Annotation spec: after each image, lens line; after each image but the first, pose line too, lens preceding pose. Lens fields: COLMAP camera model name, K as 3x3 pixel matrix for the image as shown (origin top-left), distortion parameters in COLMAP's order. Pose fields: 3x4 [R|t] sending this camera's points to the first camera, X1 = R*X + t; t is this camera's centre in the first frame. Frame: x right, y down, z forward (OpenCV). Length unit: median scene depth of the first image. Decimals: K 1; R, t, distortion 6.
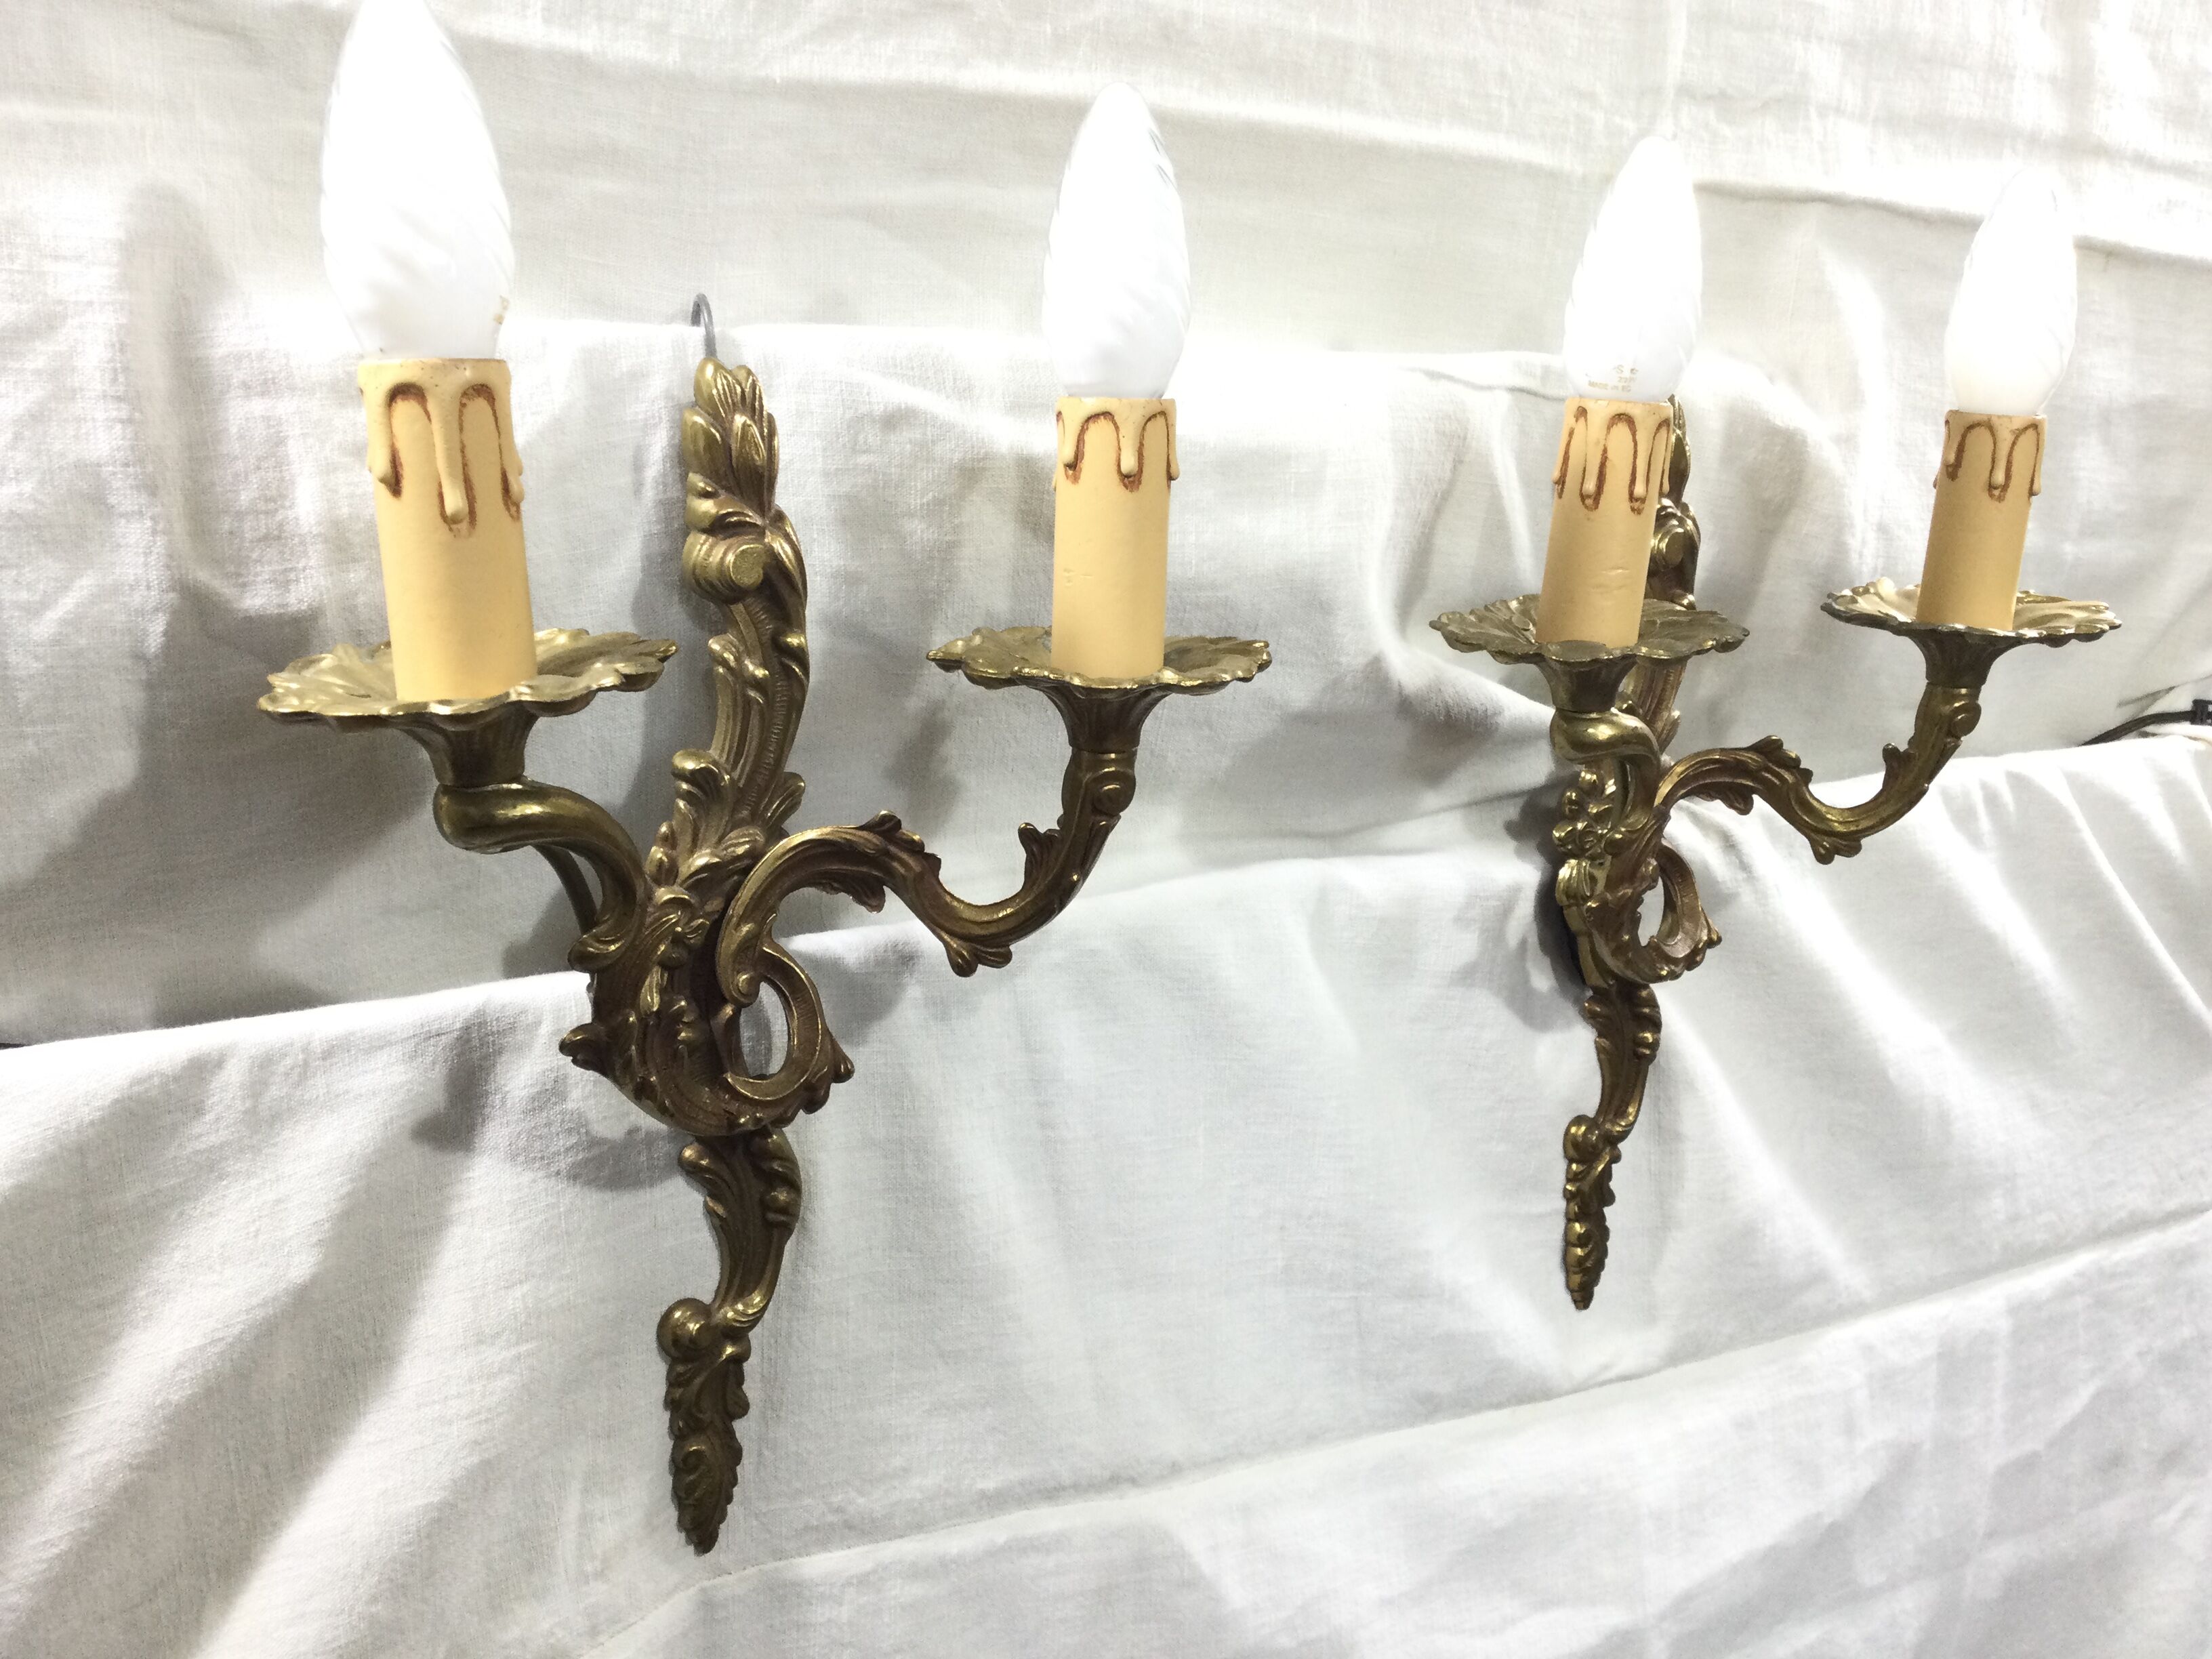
lens RADIAL K [[2010.8, 0, 1107.2], [0, 2010.8, 823.8], [0, 0, 1]] dist [0.141386, -0.294427]
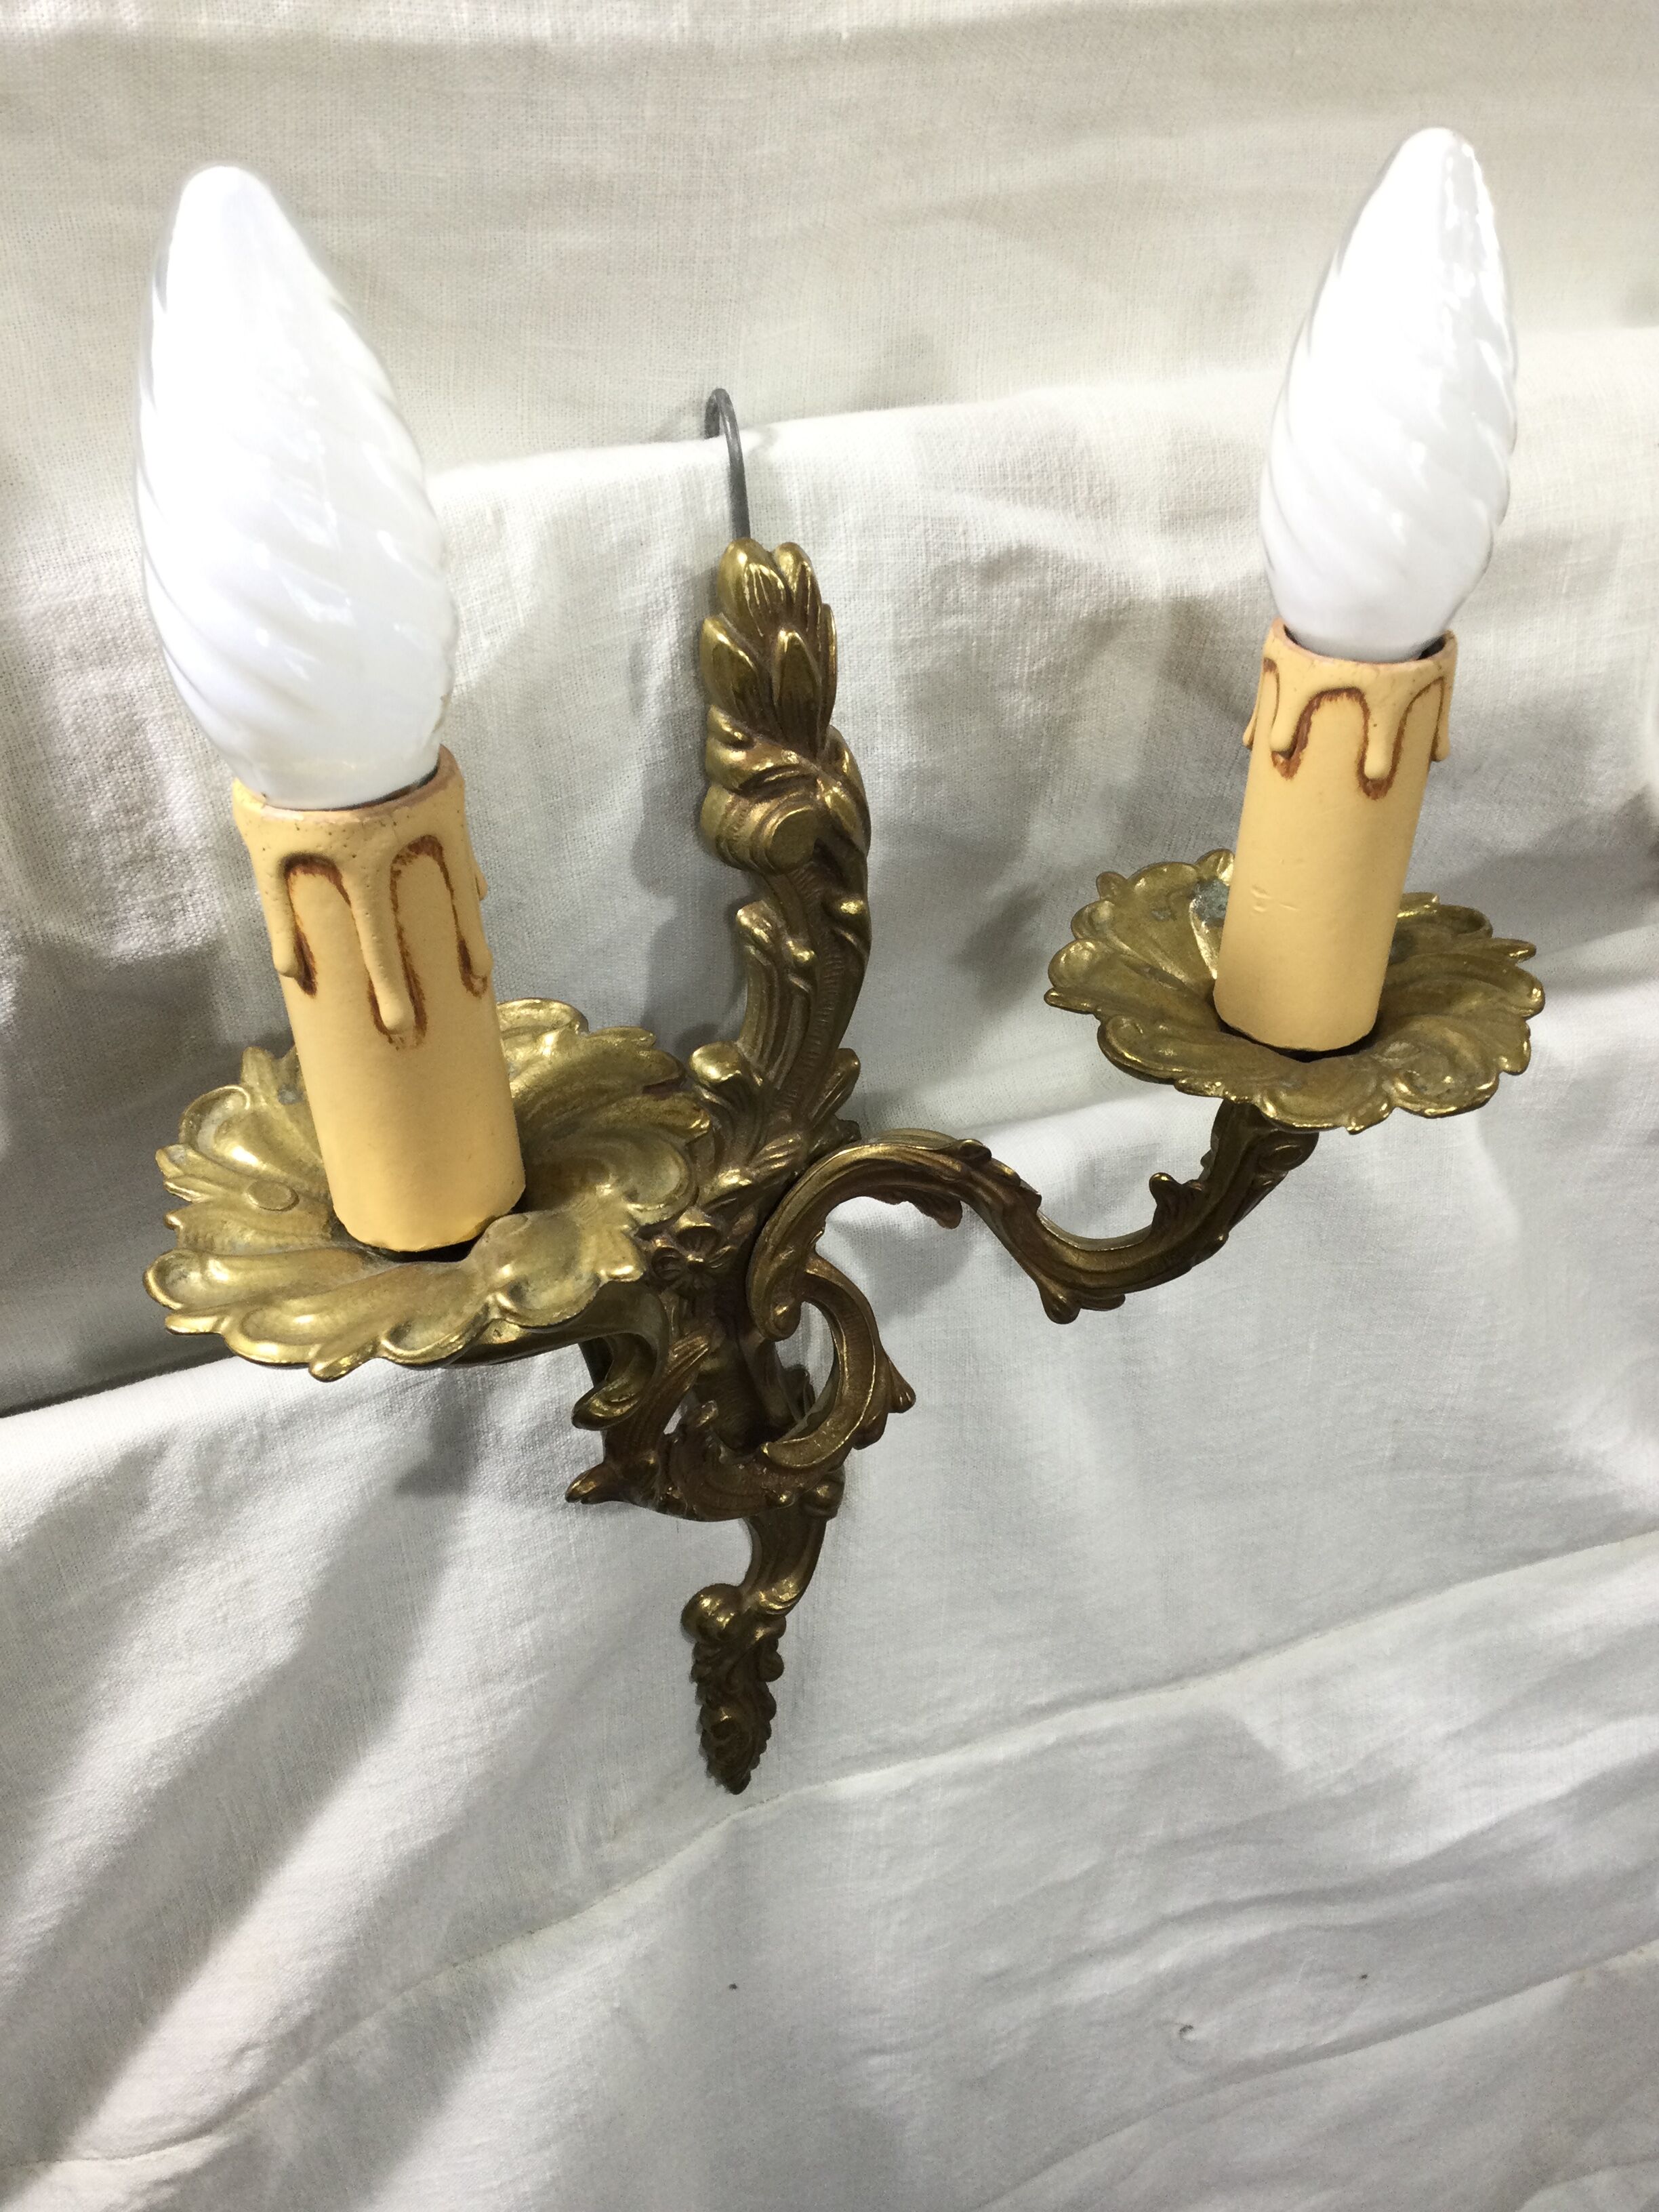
lens RADIAL K [[1996.3, 0, 840.5], [0, 1996.3, 1118.2], [0, 0, 1]] dist [0.142020, -0.294030]
pose [[0.993795, 0.053887, -0.097299, -0.082026], [-0.012103, 0.921996, 0.387011, -0.287574], [0.110564, -0.383432, 0.916927, 0.302069]]
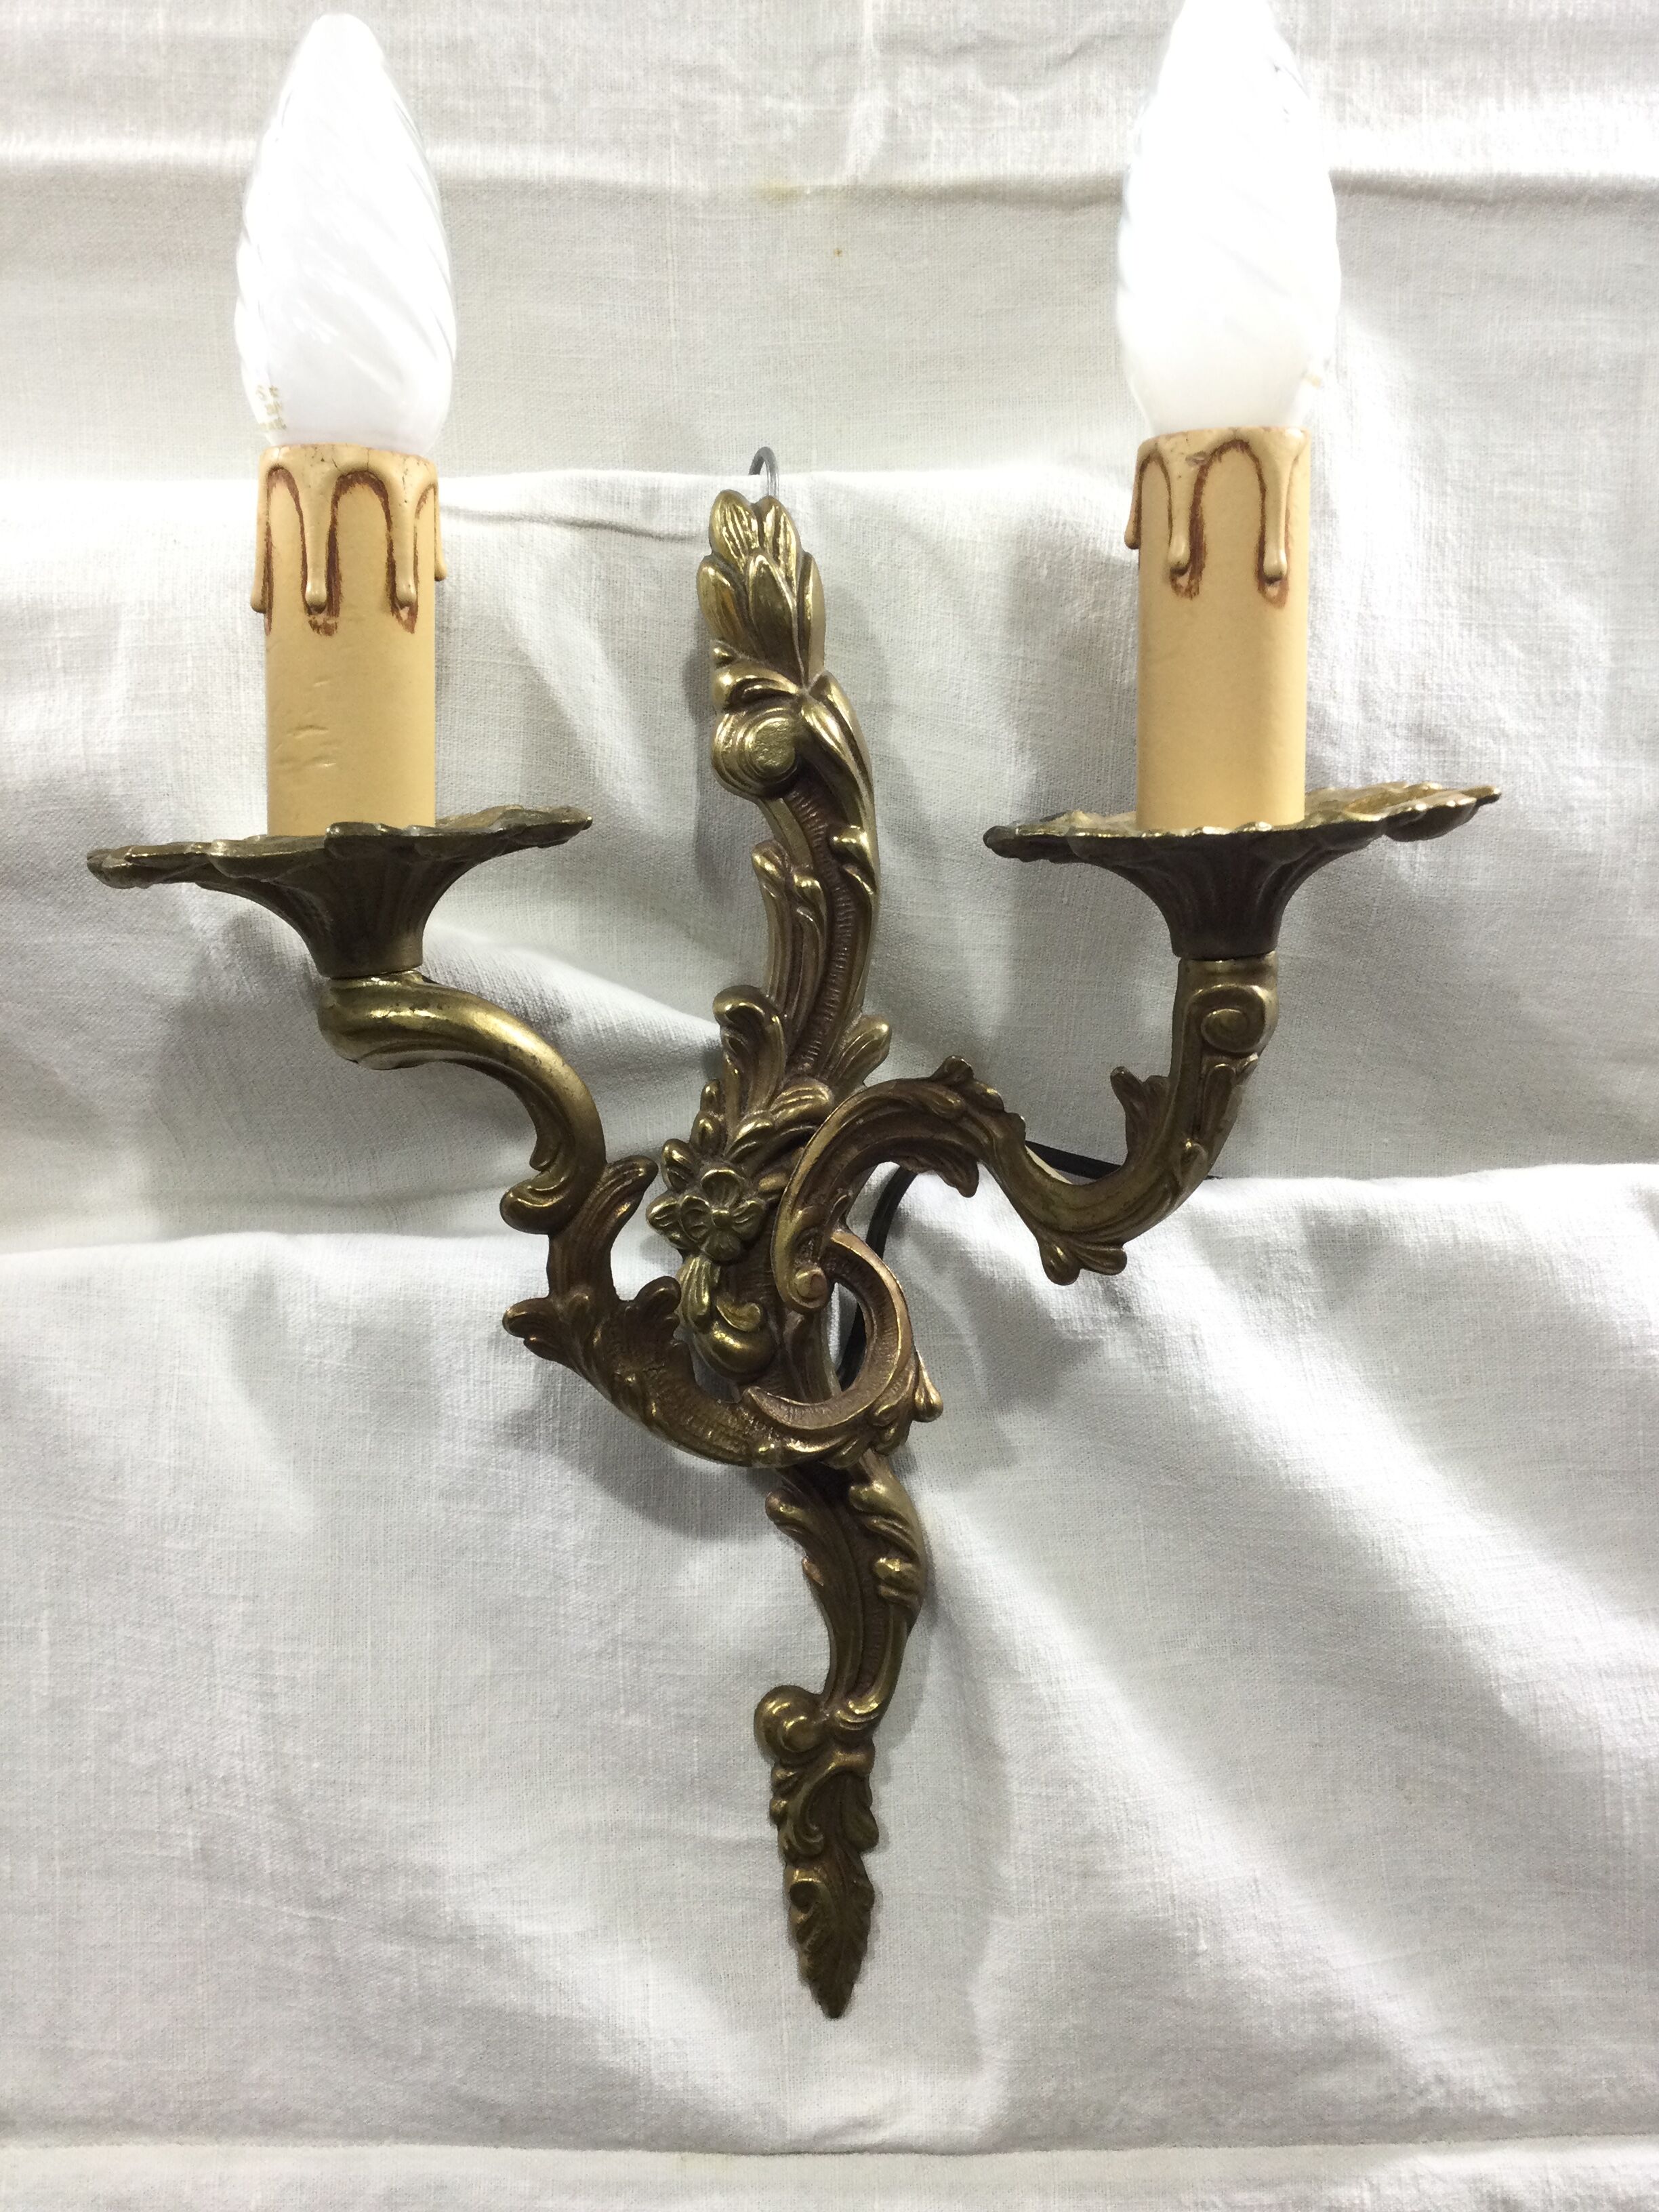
lens RADIAL K [[1996.3, 0, 840.5], [0, 1996.3, 1118.2], [0, 0, 1]] dist [0.142020, -0.294030]
pose [[0.878651, 0.006827, -0.477416, 0.707454], [-0.056933, 0.994262, -0.090564, 0.035535], [0.474059, 0.106755, 0.873998, 0.598928]]
